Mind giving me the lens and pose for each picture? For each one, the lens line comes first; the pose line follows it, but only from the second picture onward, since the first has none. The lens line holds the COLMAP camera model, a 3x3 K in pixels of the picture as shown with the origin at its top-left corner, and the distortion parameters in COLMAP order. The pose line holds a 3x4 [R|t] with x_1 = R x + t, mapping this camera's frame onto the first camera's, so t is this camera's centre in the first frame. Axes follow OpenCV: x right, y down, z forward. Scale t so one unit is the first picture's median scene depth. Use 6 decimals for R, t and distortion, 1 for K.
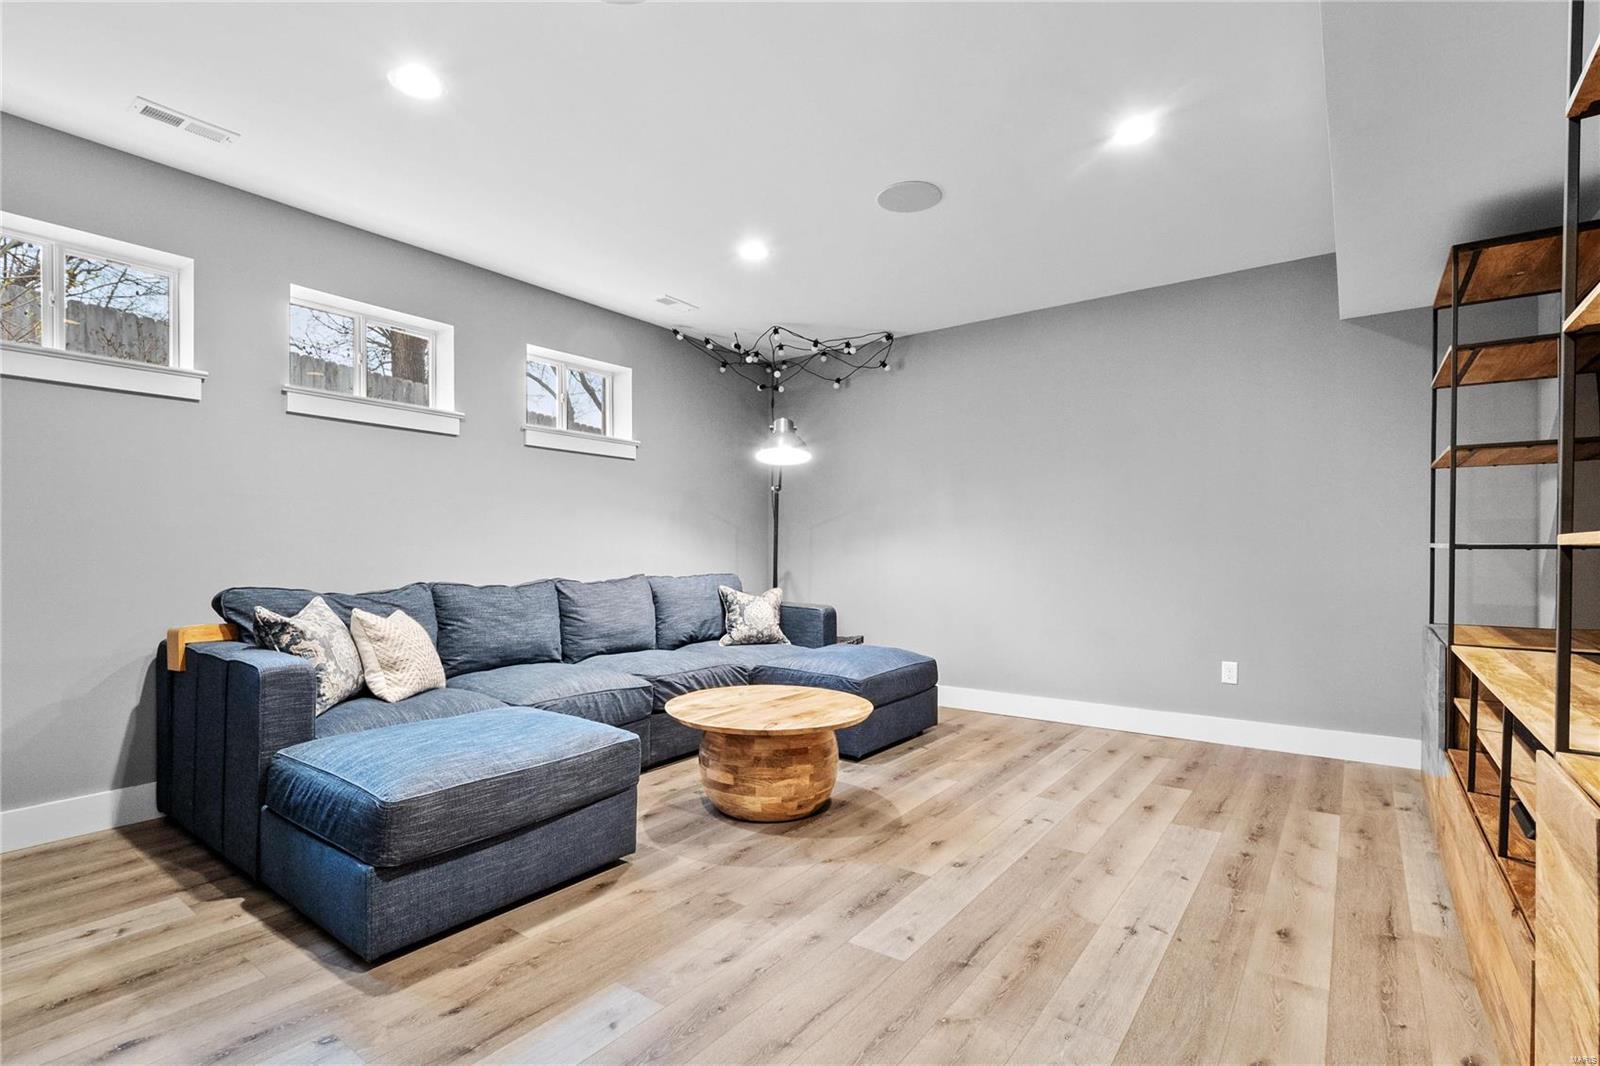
lens RADIAL K [[751.4, 0, 795.8], [0, 751.4, 545.3], [0, 0, 1]] dist [-0.010842, -0.002052]
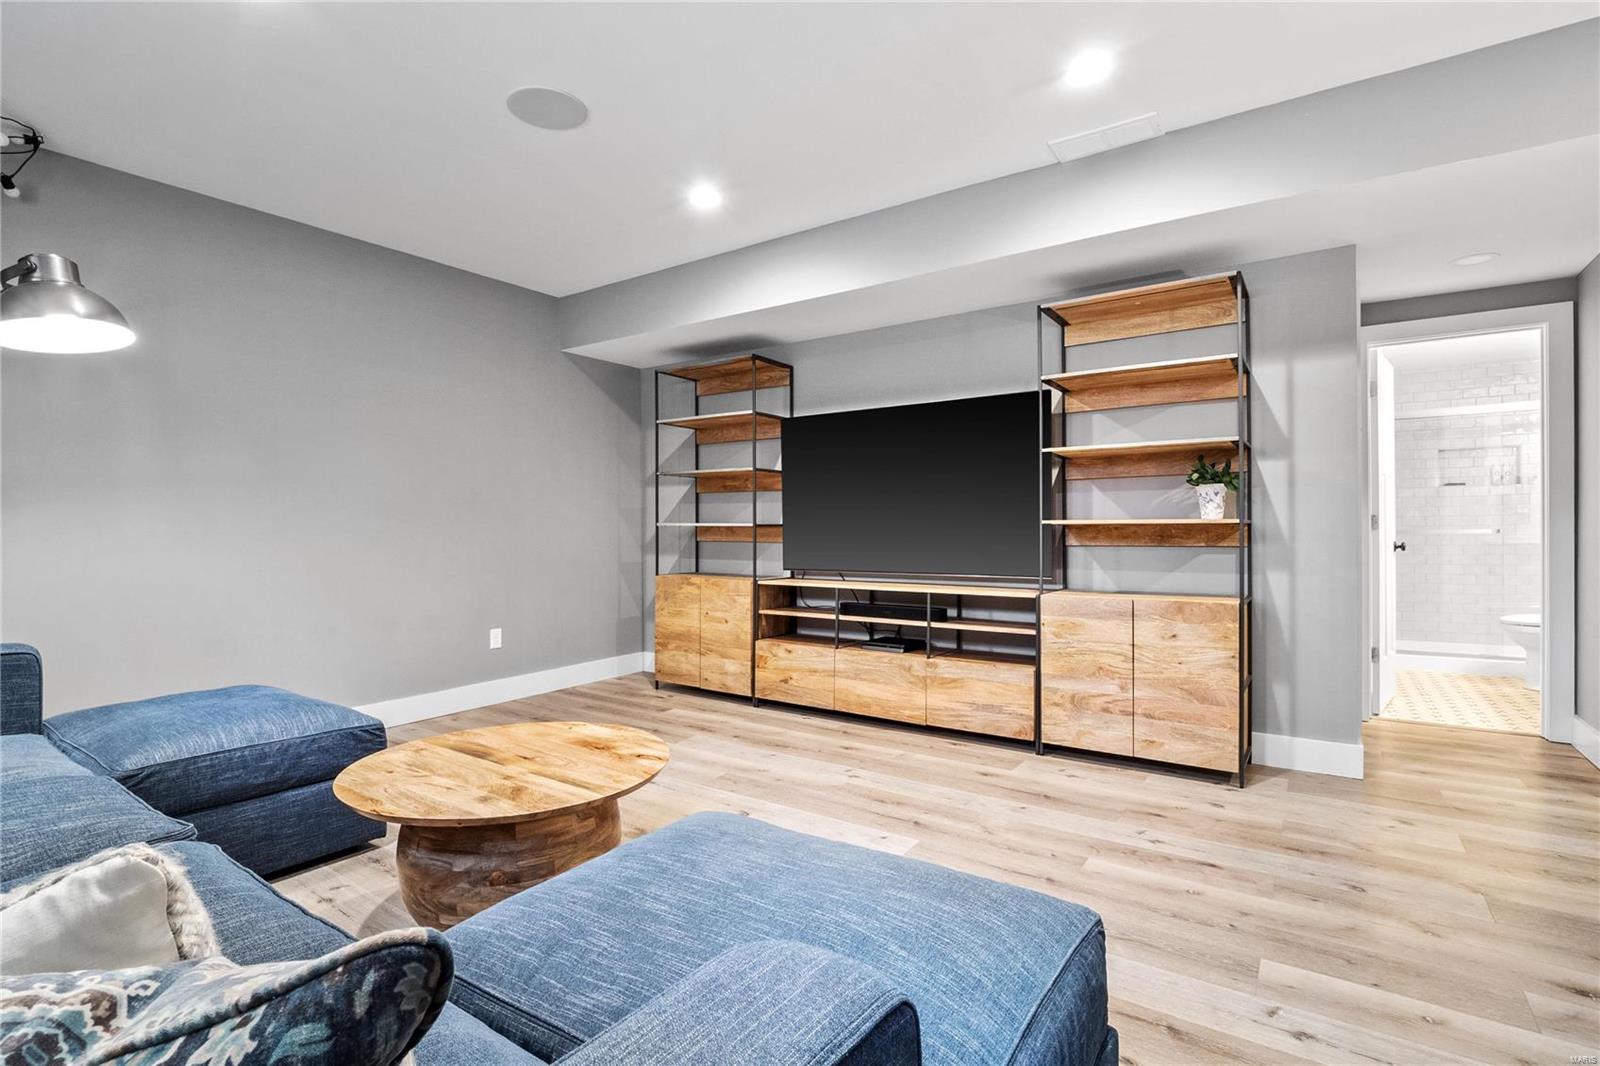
lens RADIAL K [[751.4, 0, 794.5], [0, 751.4, 528.2], [0, 0, 1]] dist [-0.010842, -0.002052]
pose [[-0.030549, -0.004683, 0.999522, -0.889377], [-0.001996, 0.999987, 0.004624, -0.000031], [-0.999531, -0.001854, -0.030558, 0.960723]]
